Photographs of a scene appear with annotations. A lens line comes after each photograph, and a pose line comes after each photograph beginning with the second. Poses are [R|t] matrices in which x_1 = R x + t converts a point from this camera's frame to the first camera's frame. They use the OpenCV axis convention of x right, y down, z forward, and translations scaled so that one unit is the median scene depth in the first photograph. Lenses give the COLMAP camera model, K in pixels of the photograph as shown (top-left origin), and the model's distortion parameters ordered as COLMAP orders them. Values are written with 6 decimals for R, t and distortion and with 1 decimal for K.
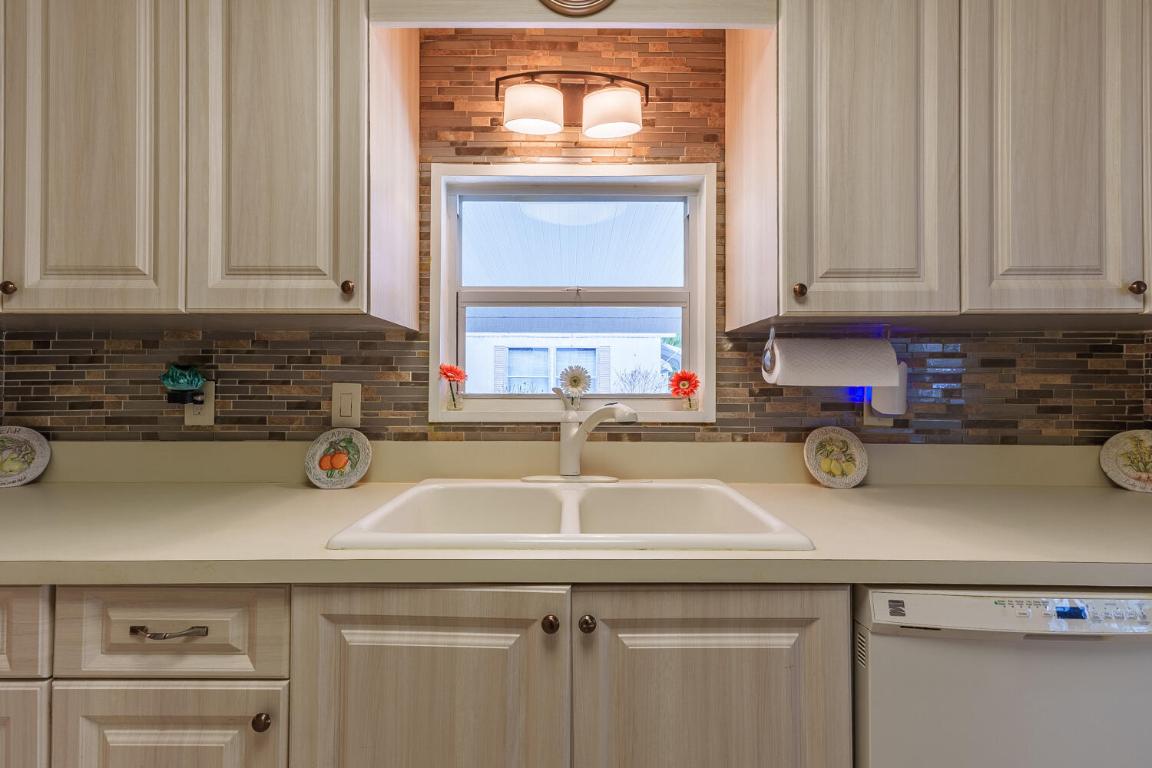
lens RADIAL K [[504.8, 0, 574.9], [0, 504.8, 375.4], [0, 0, 1]] dist [0.009215, 0.000155]
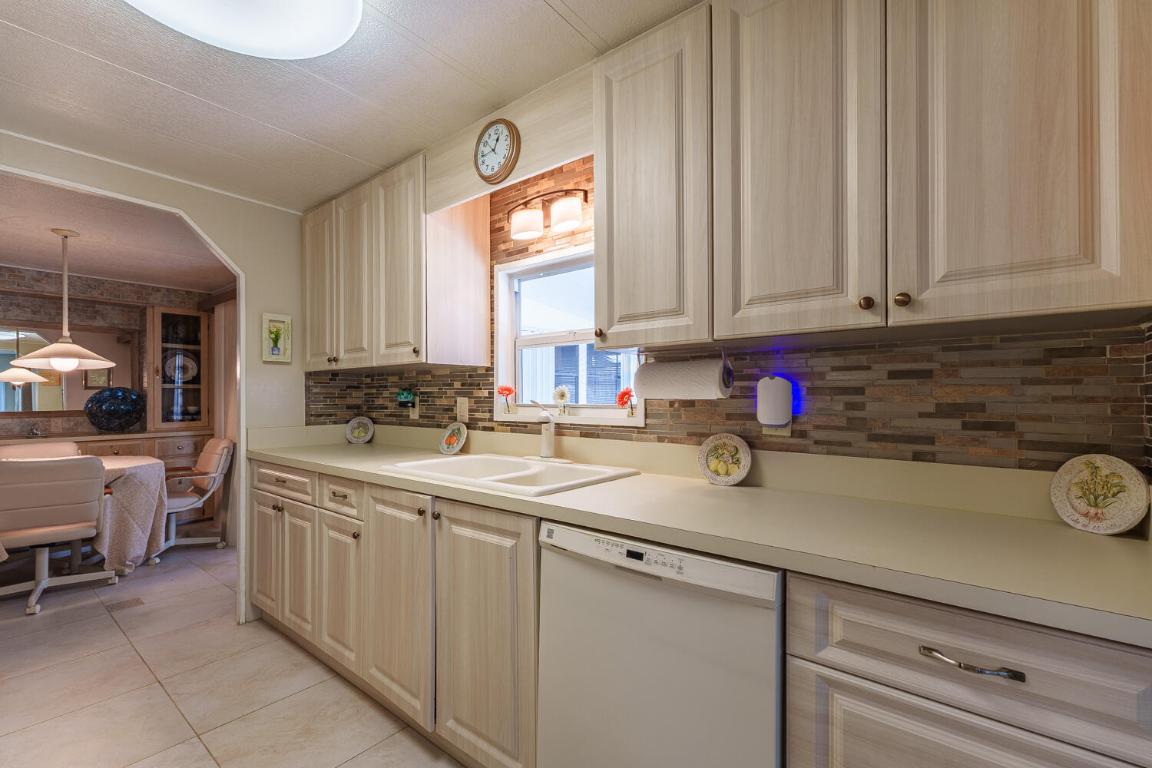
lens RADIAL K [[494.0, 0, 571.5], [0, 494.0, 389.5], [0, 0, 1]] dist [0.009537, -0.000267]
pose [[0.778101, -0.012146, -0.628022, 0.975672], [0.013738, 0.999903, -0.002317, -0.003205], [0.627989, -0.006825, 0.778192, -0.117792]]
